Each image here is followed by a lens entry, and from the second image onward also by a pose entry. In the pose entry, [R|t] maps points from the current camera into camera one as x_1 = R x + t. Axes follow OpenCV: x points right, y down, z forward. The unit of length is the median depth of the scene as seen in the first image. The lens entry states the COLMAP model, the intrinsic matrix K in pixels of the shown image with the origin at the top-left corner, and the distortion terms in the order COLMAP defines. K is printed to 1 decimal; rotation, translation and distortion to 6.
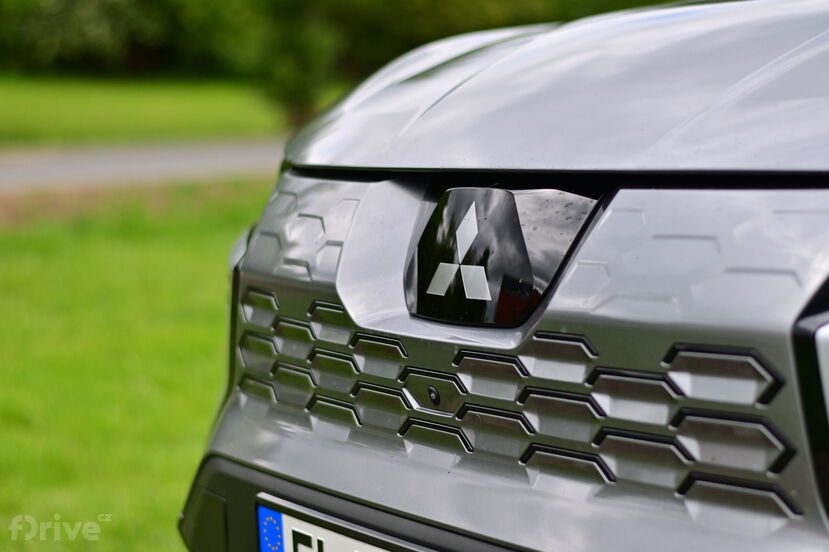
lens RADIAL K [[1854.4, 0, 414.2], [0, 1854.4, 274.9], [0, 0, 1]] dist [-0.056165, 0.000000]
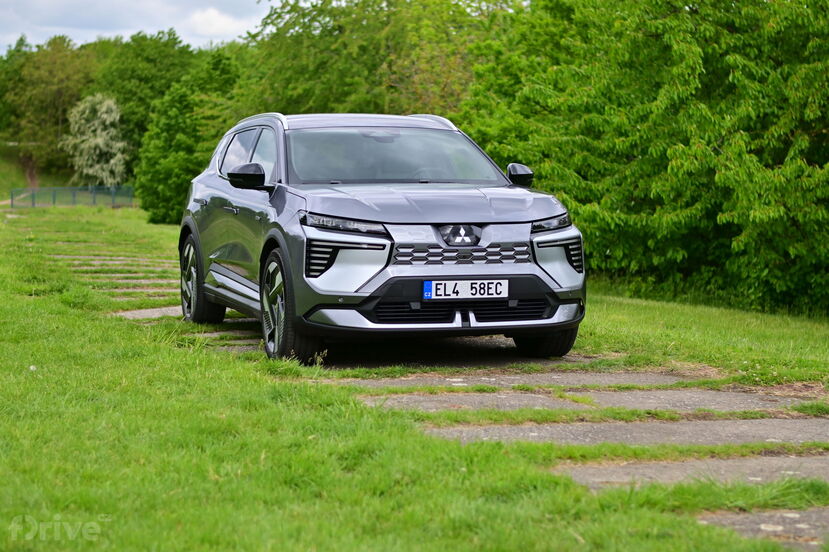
lens RADIAL K [[1854.4, 0, 414.4], [0, 1854.4, 276.1], [0, 0, 1]] dist [-0.056165, 0.000000]
pose [[0.245914, -0.052277, 0.967881, -6.332925], [0.060823, 0.997409, 0.038418, -0.128672], [-0.967381, 0.049422, 0.248457, -0.453923]]
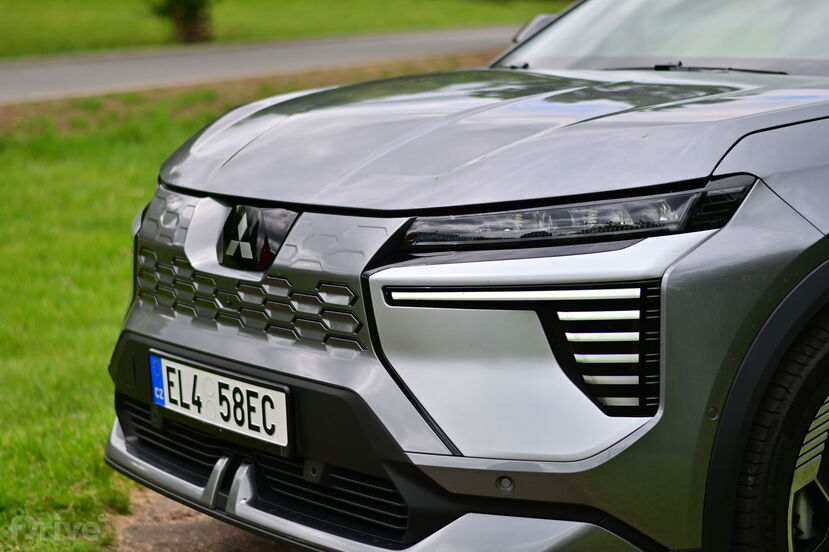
lens RADIAL K [[1854.4, 0, 417.3], [0, 1854.4, 278.0], [0, 0, 1]] dist [-0.056165, 0.000000]
pose [[0.998300, -0.017339, 0.055650, 0.110207], [0.013537, 0.997595, 0.067984, -0.106971], [-0.056695, -0.067115, 0.996133, -1.174108]]
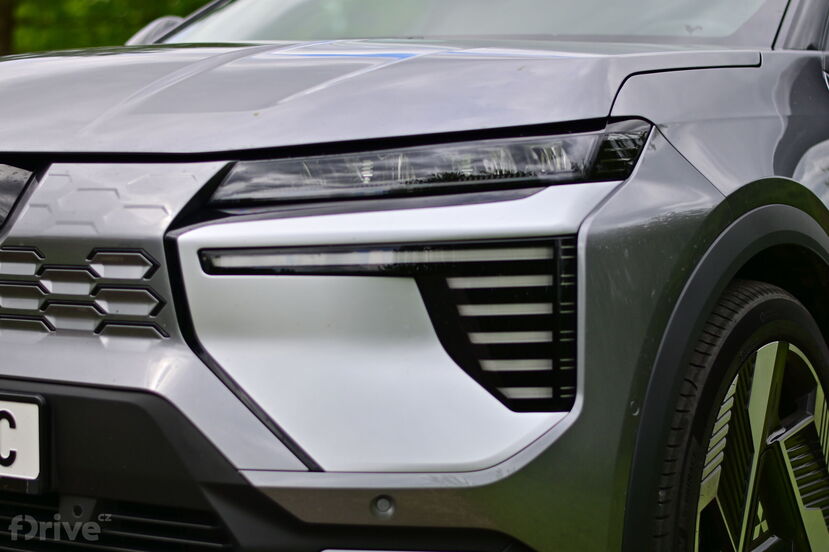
lens RADIAL K [[1854.4, 0, 413.2], [0, 1854.4, 275.5], [0, 0, 1]] dist [-0.056165, 0.000000]
pose [[0.908821, 0.004838, 0.417159, -0.267629], [0.003066, 0.999828, -0.018274, 0.080268], [-0.417175, 0.017887, 0.908650, -0.617060]]
